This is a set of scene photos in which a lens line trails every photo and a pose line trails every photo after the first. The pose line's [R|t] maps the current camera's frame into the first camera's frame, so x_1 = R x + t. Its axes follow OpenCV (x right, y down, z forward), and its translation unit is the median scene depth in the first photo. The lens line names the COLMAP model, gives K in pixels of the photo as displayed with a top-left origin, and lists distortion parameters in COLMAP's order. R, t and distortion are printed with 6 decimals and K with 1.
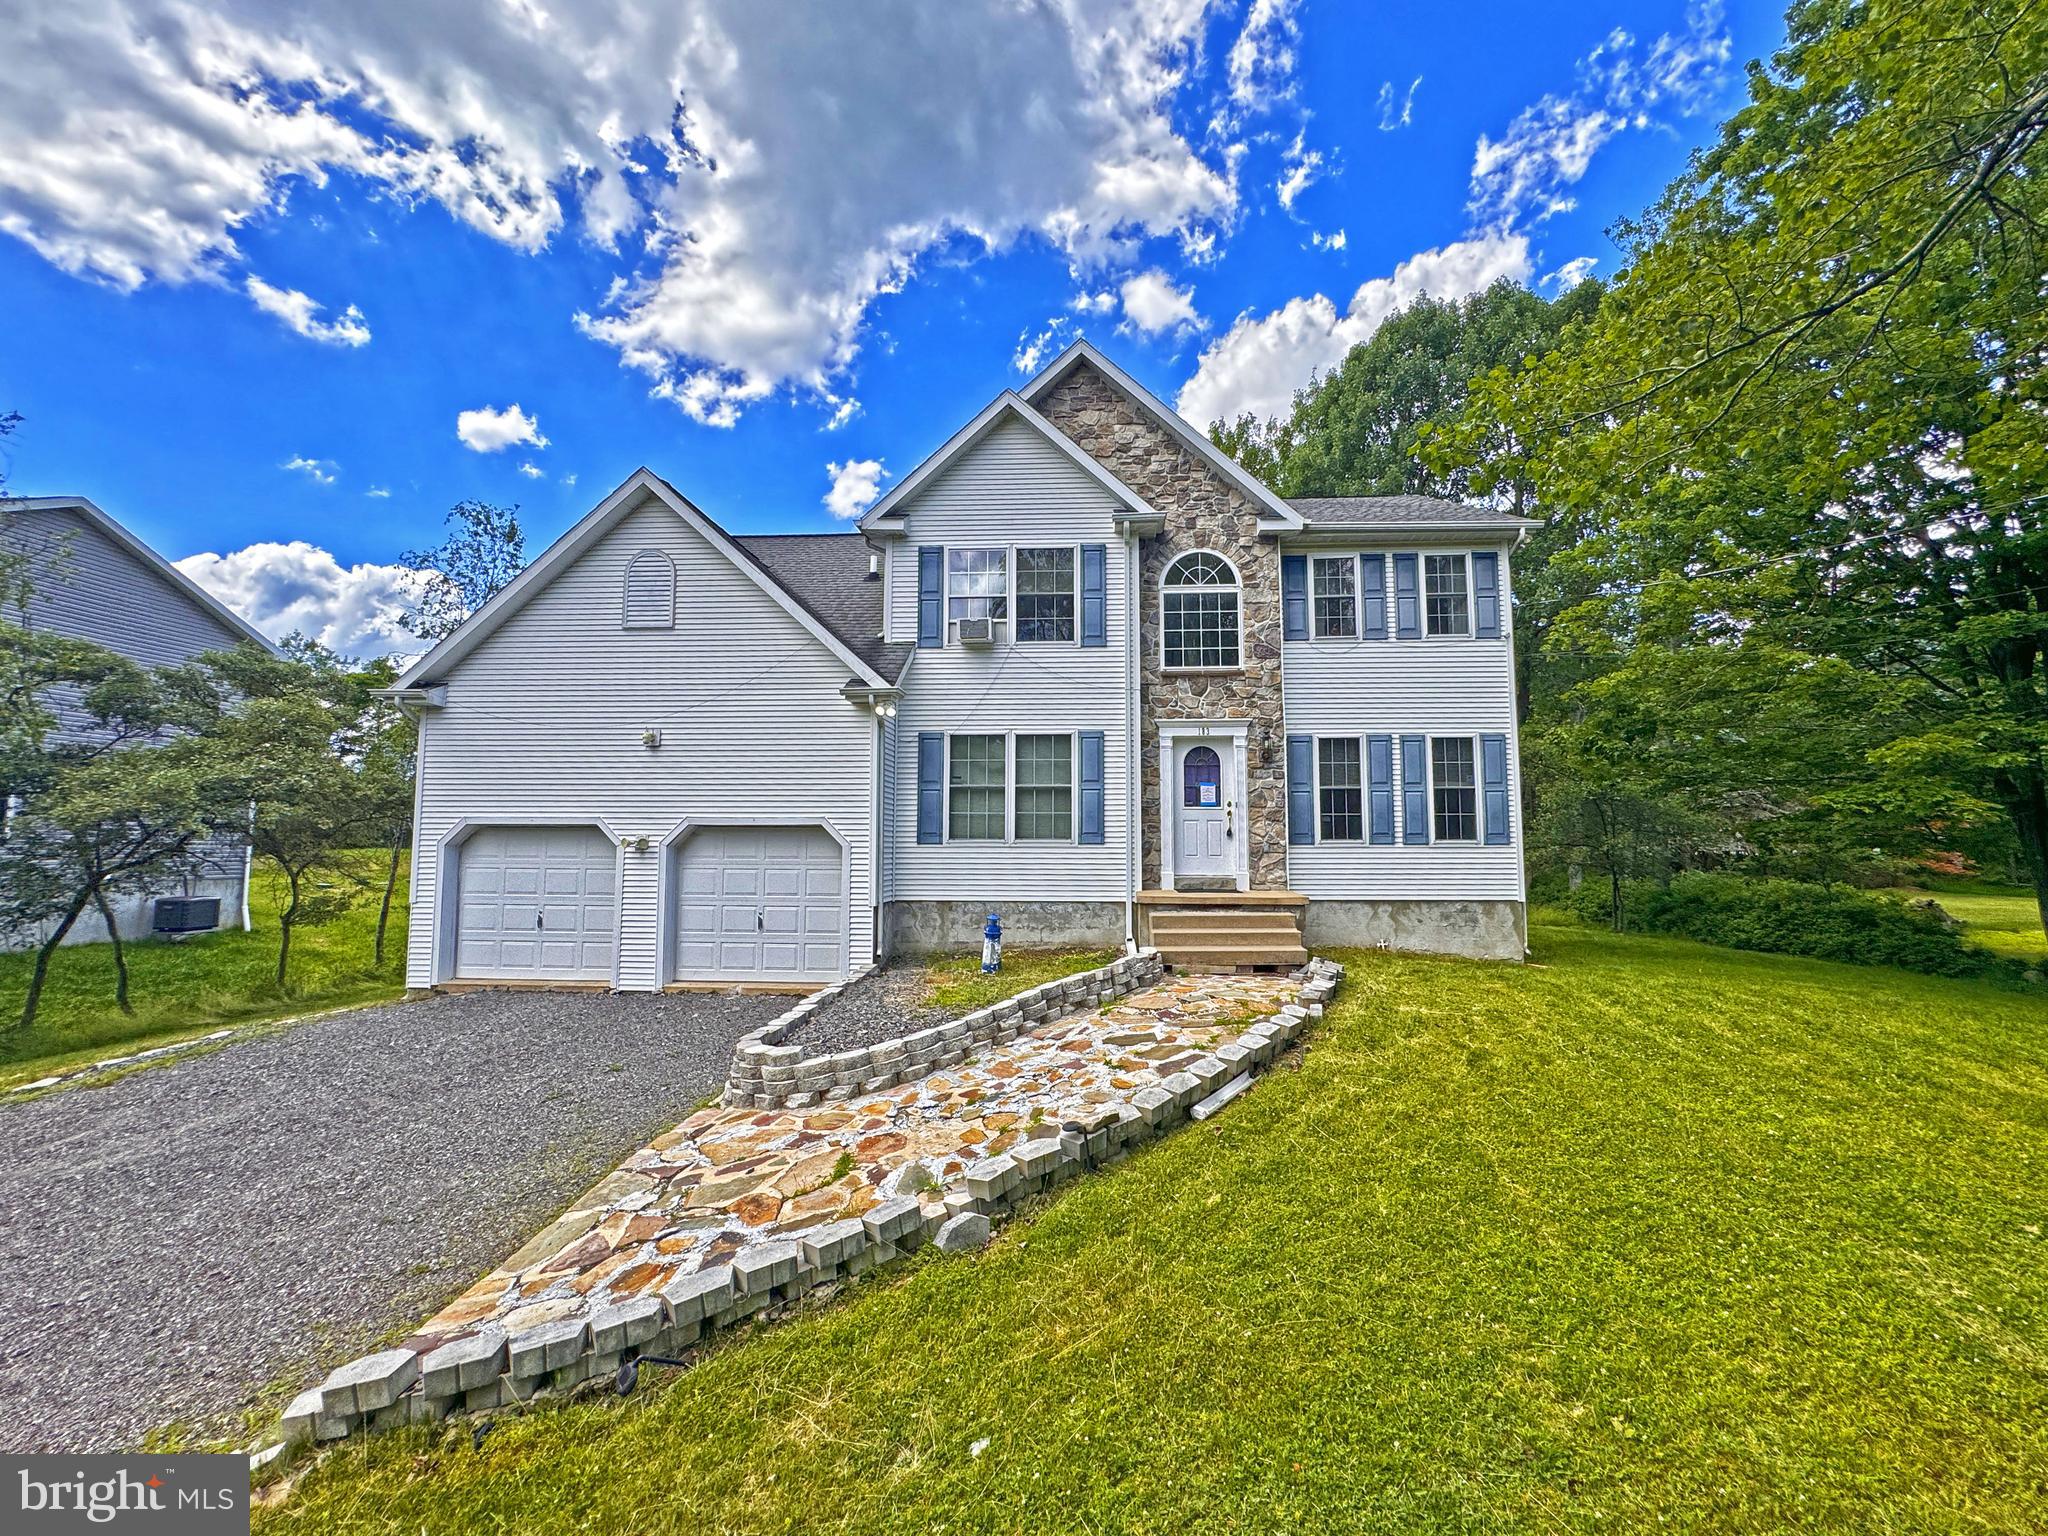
lens RADIAL K [[923.9, 0, 969.7], [0, 923.9, 681.1], [0, 0, 1]] dist [-0.010053, 0.002251]
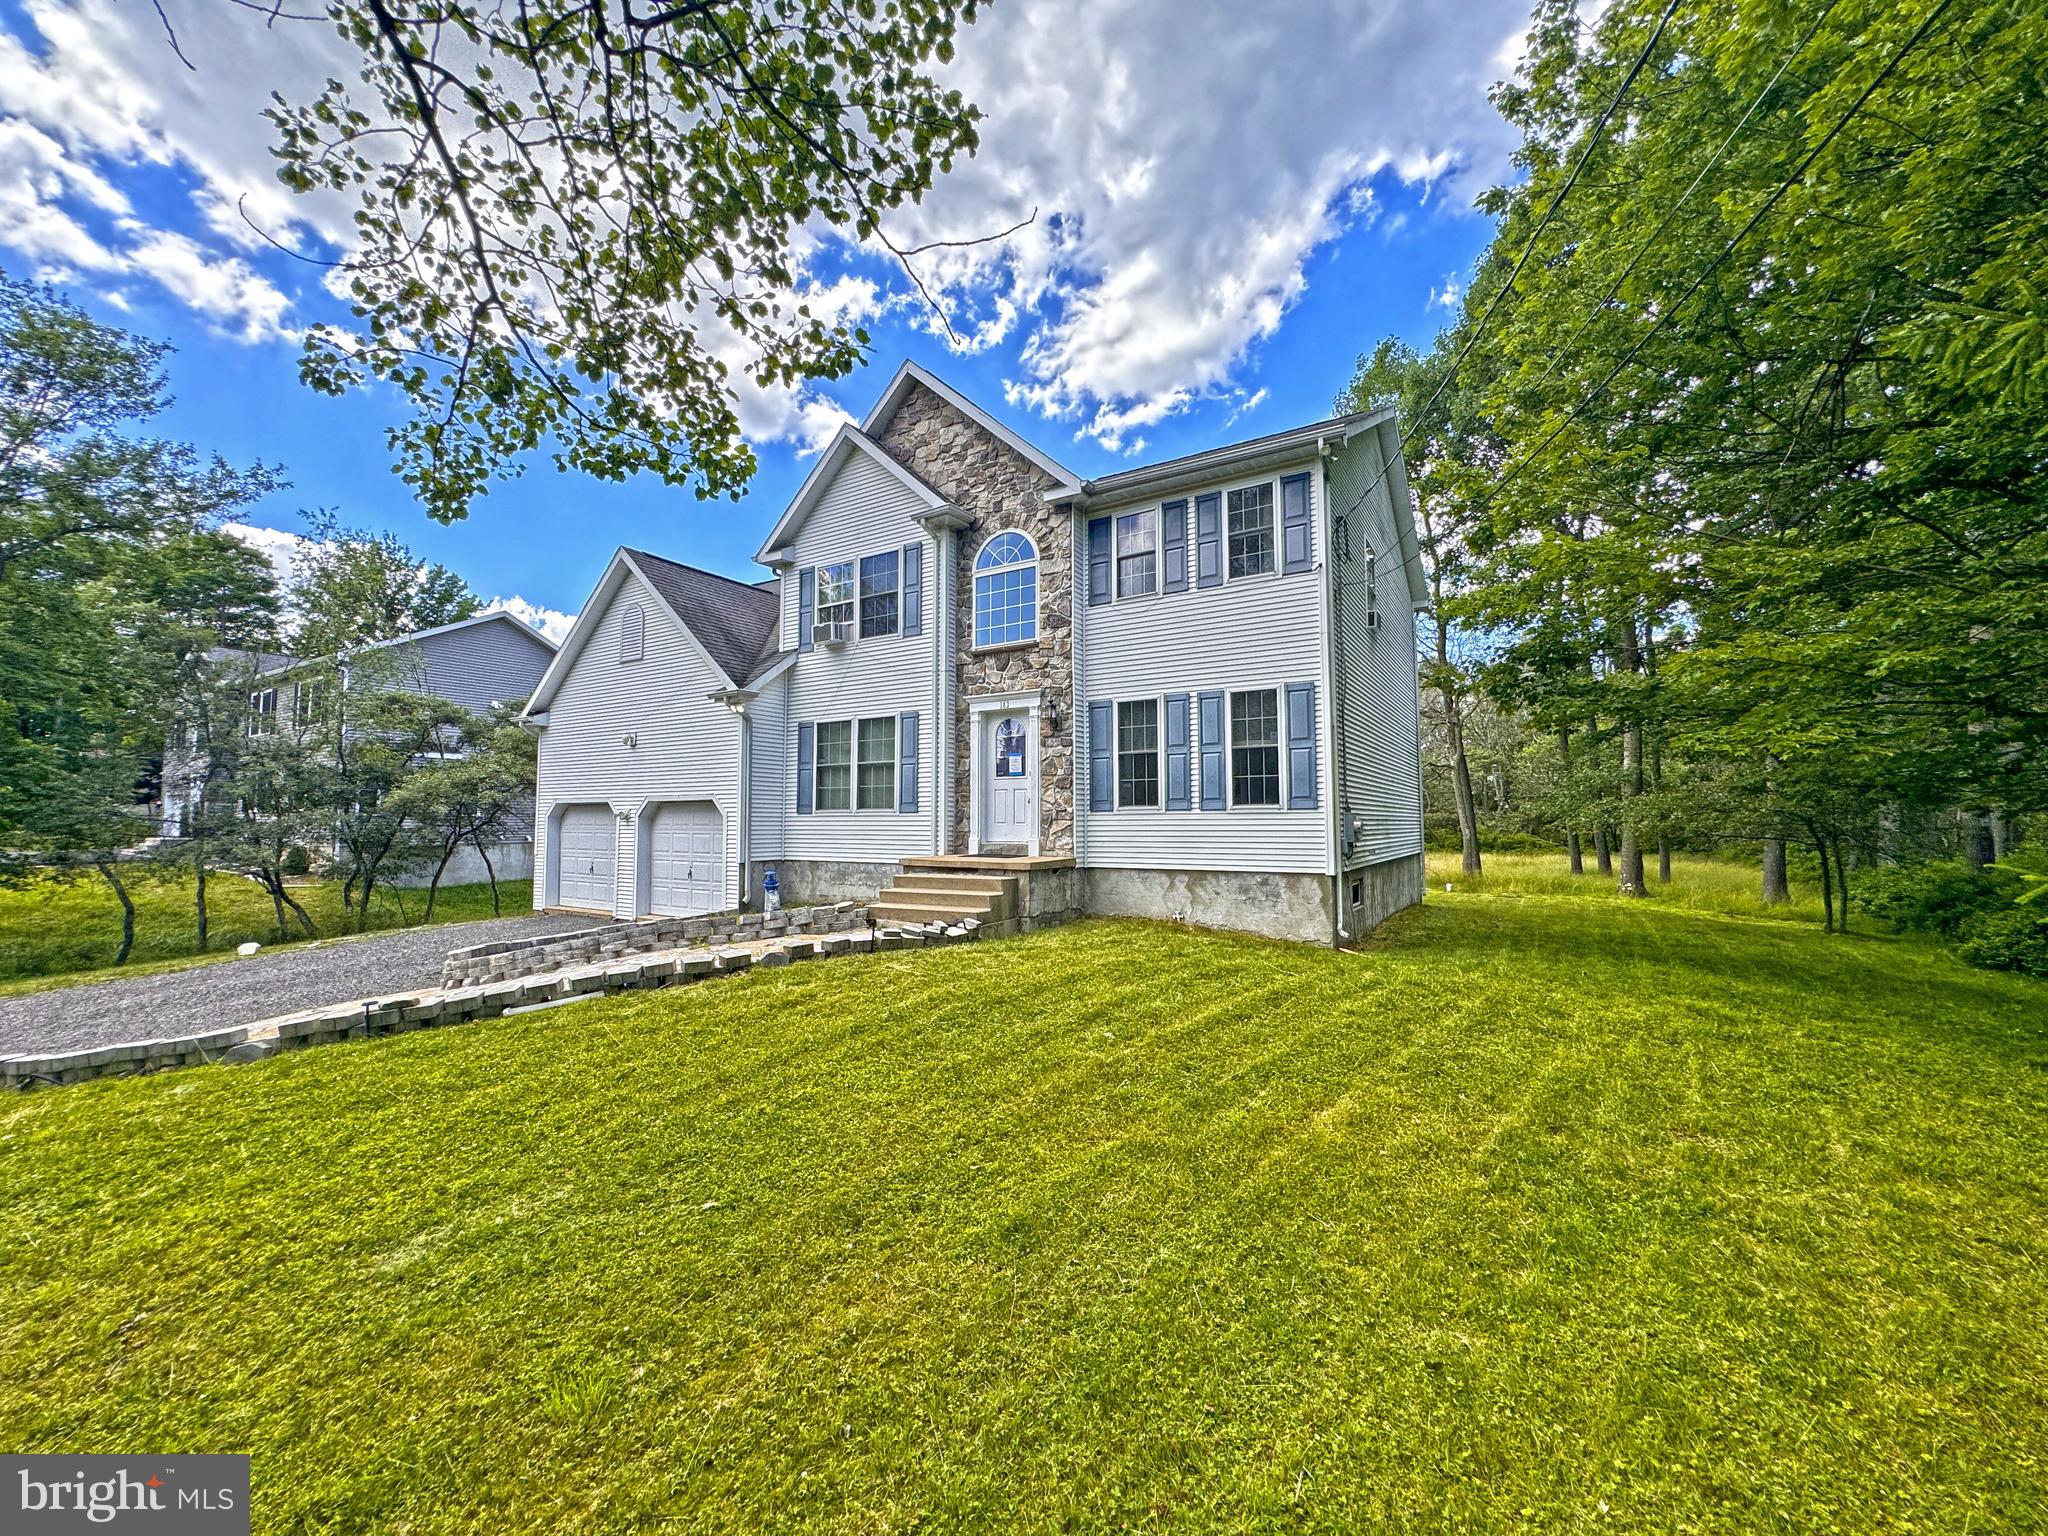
lens RADIAL K [[839.8, 0, 954.8], [0, 839.8, 692.5], [0, 0, 1]] dist [-0.001186, 0.000599]
pose [[0.857881, -0.081595, -0.507329, 0.691104], [0.092008, 0.995748, -0.004565, 0.040133], [0.505544, -0.042762, 0.861740, 0.152698]]
